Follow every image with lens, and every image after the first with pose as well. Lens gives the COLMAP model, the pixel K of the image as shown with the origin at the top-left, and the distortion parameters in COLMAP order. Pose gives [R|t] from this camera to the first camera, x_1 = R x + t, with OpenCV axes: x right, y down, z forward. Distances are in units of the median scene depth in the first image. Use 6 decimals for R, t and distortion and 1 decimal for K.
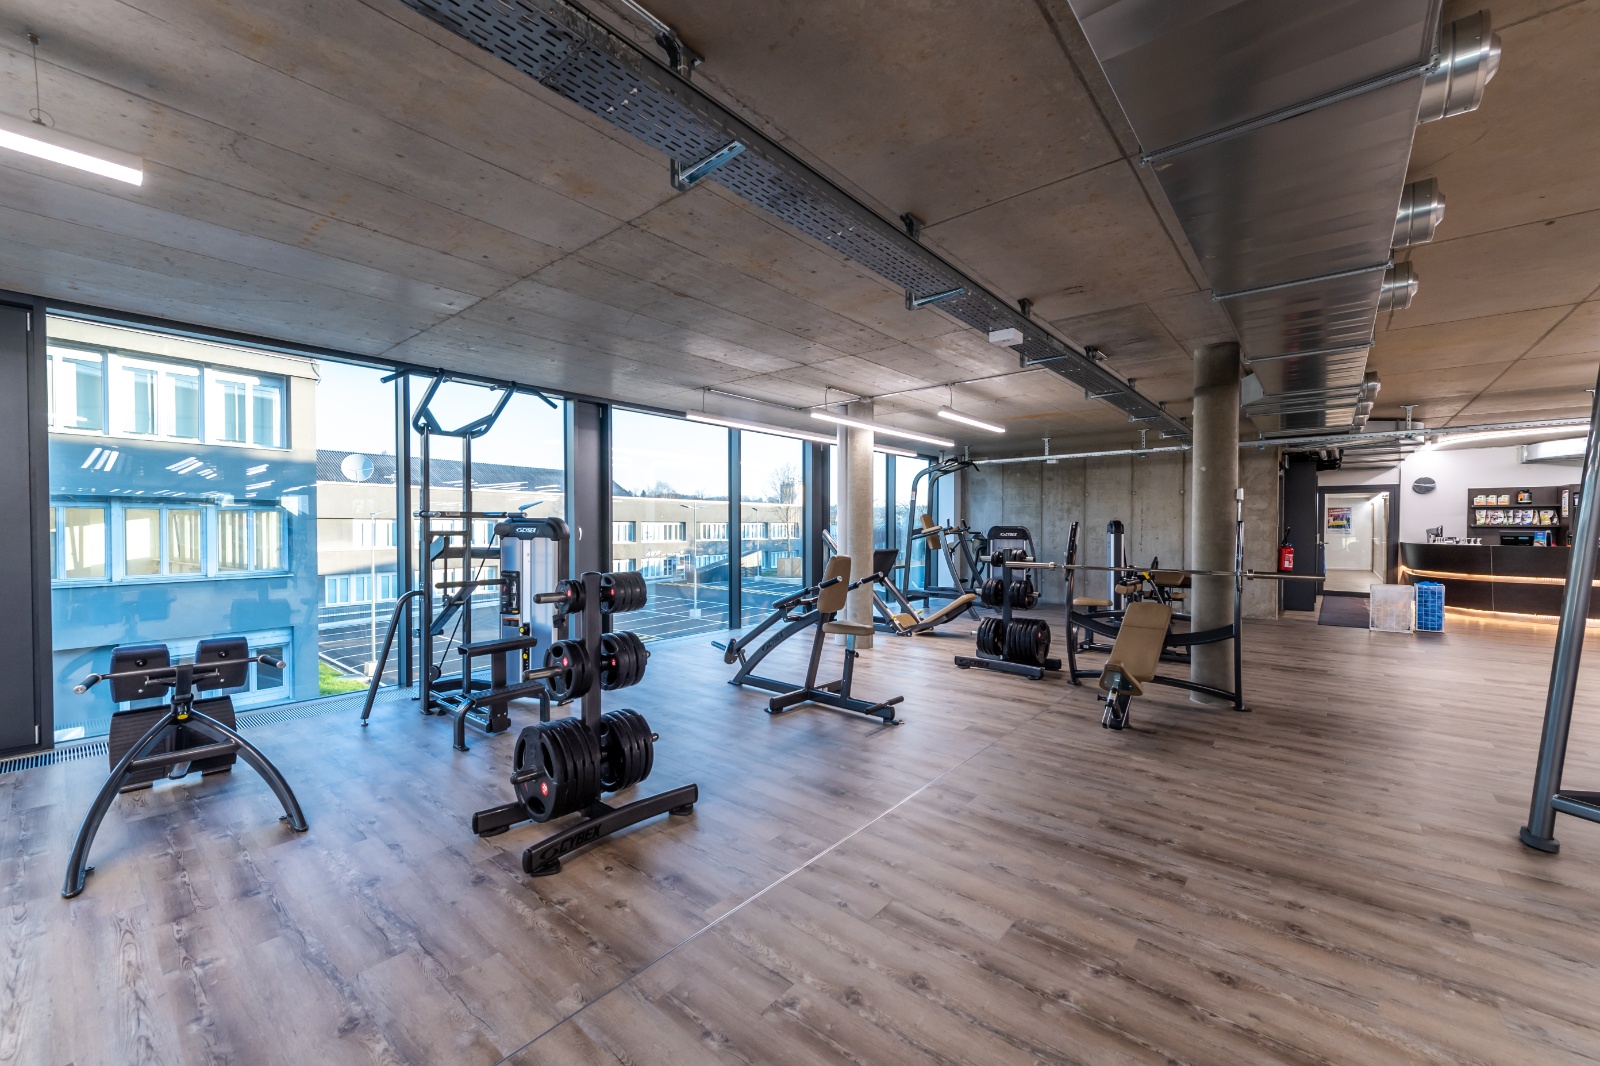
lens RADIAL K [[625.2, 0, 804.2], [0, 625.2, 535.8], [0, 0, 1]] dist [0.013605, -0.003522]
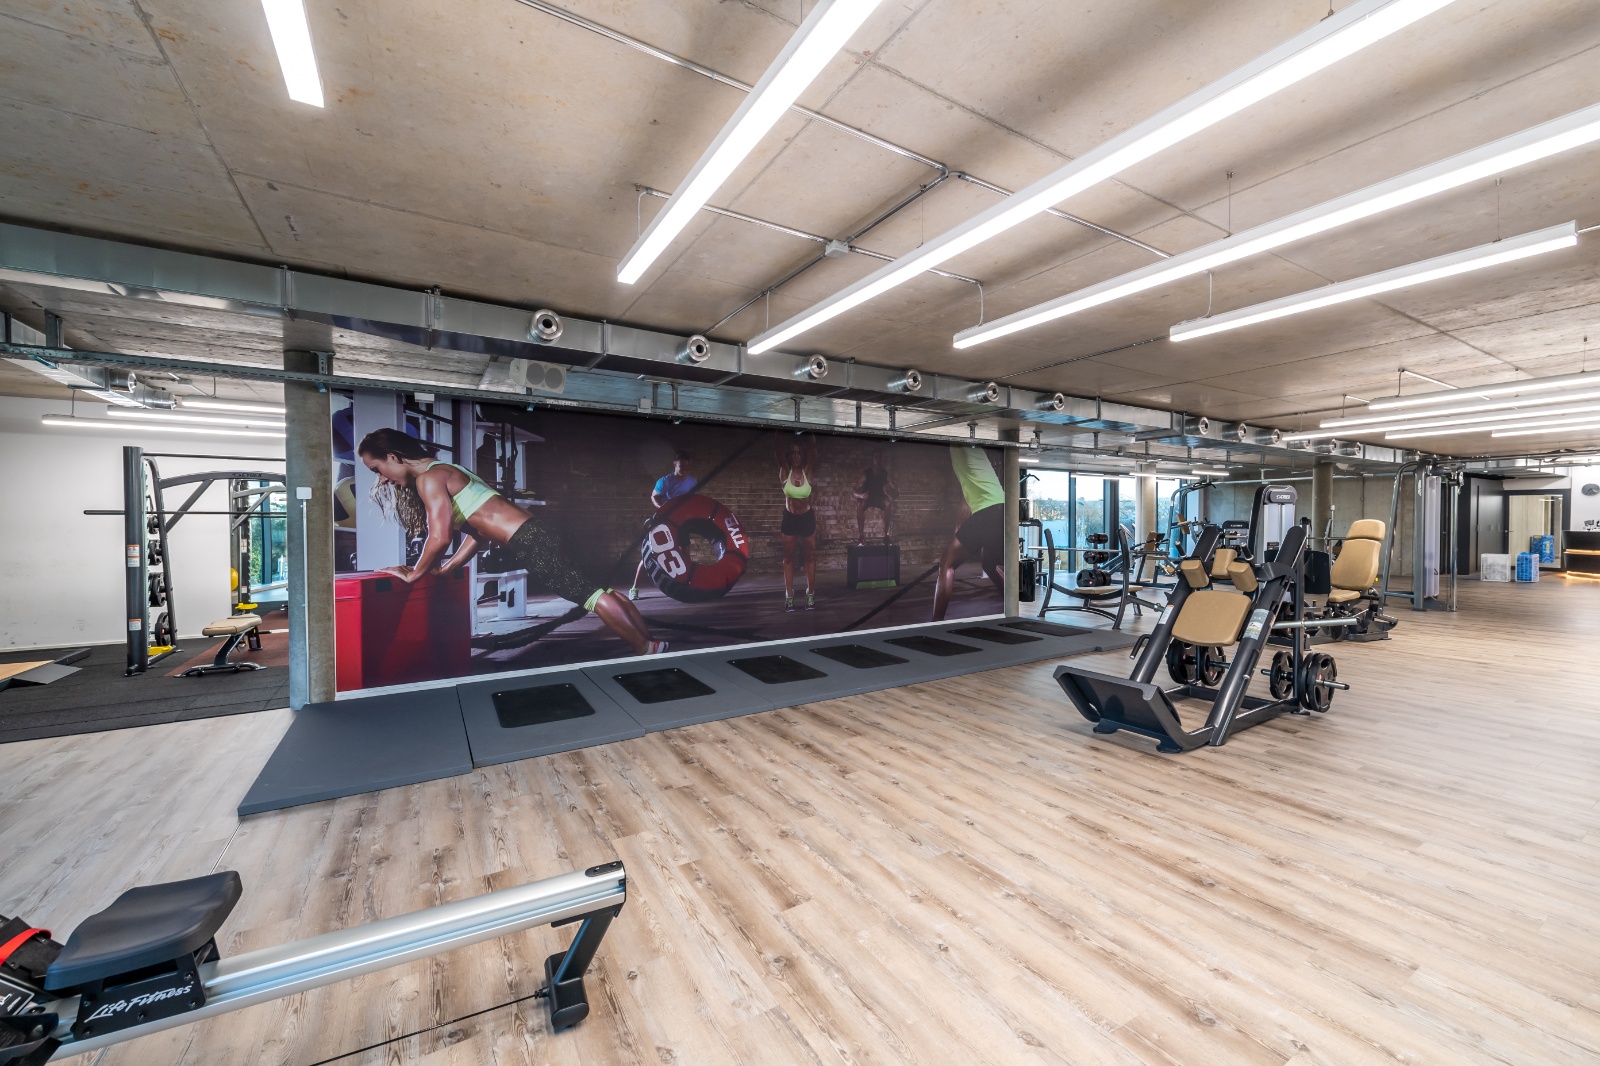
lens RADIAL K [[625.2, 0, 804.2], [0, 625.2, 535.8], [0, 0, 1]] dist [0.013605, -0.003522]
pose [[0.945802, 0.002771, -0.324731, -0.214737], [-0.000371, 0.999972, 0.007453, 0.012557], [0.324742, -0.006928, 0.945777, -0.940506]]
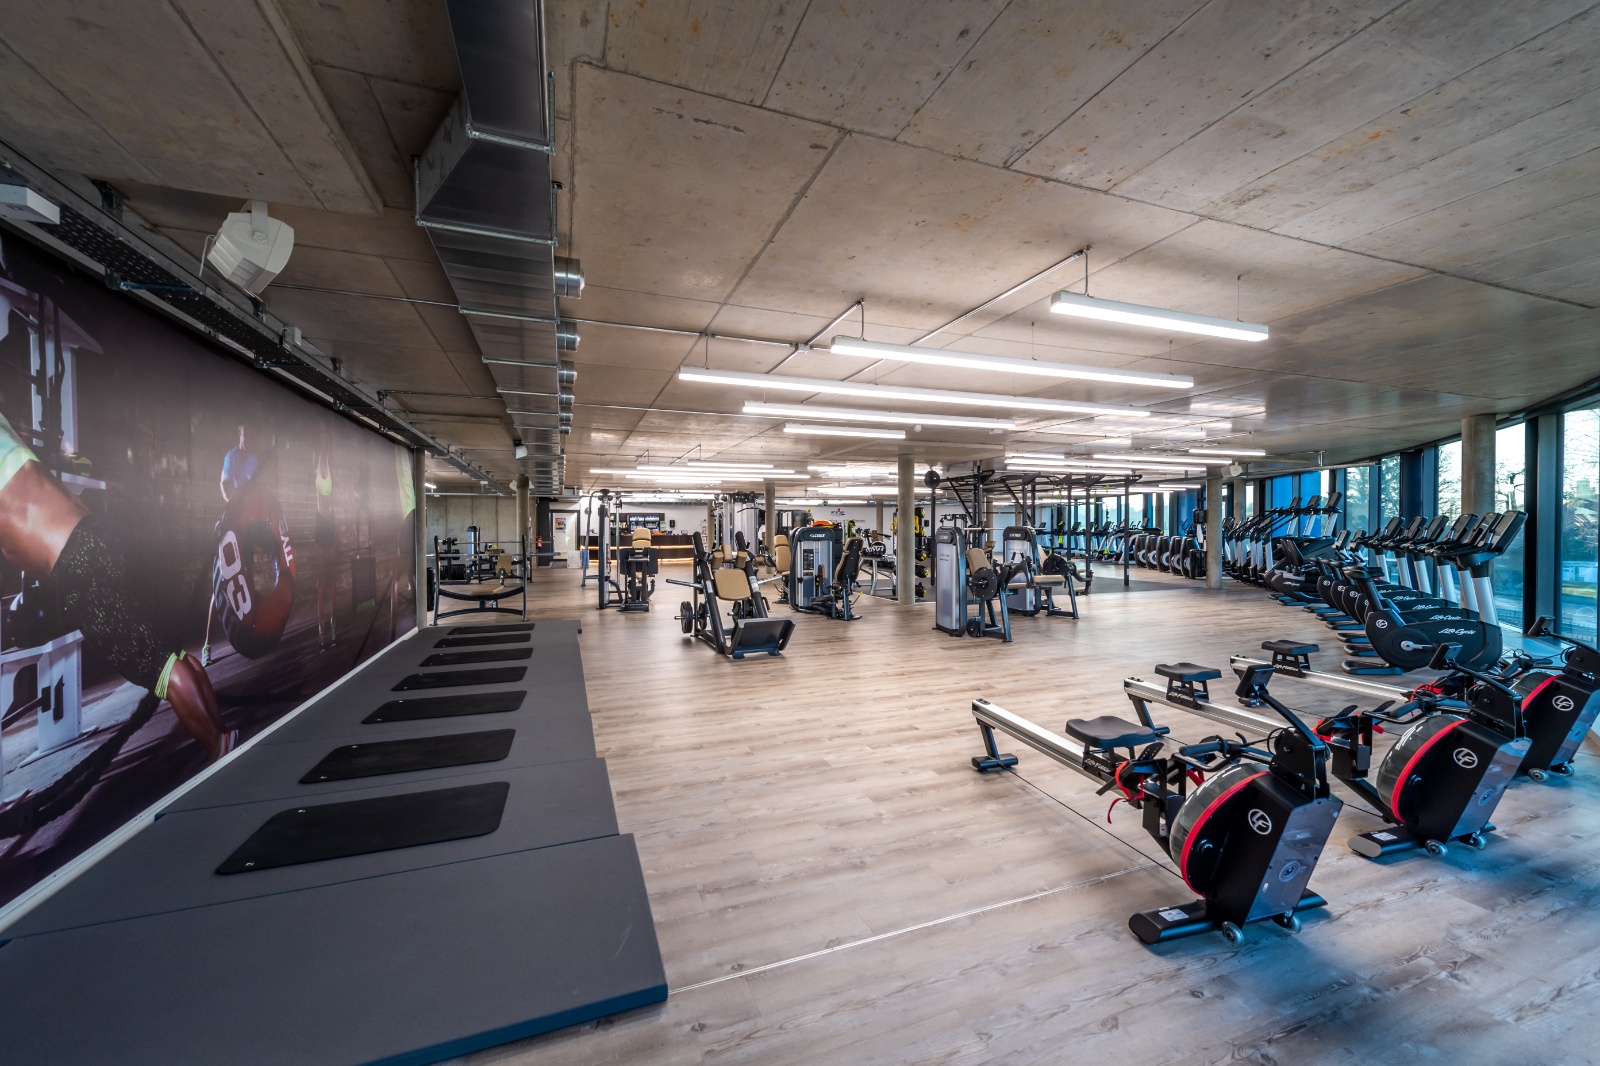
lens RADIAL K [[625.2, 0, 804.2], [0, 625.2, 535.8], [0, 0, 1]] dist [0.013605, -0.003522]
pose [[0.485655, -0.012313, 0.874064, -0.696253], [0.014848, 0.999873, 0.005835, 0.011532], [-0.874024, 0.010144, 0.485776, -0.873074]]
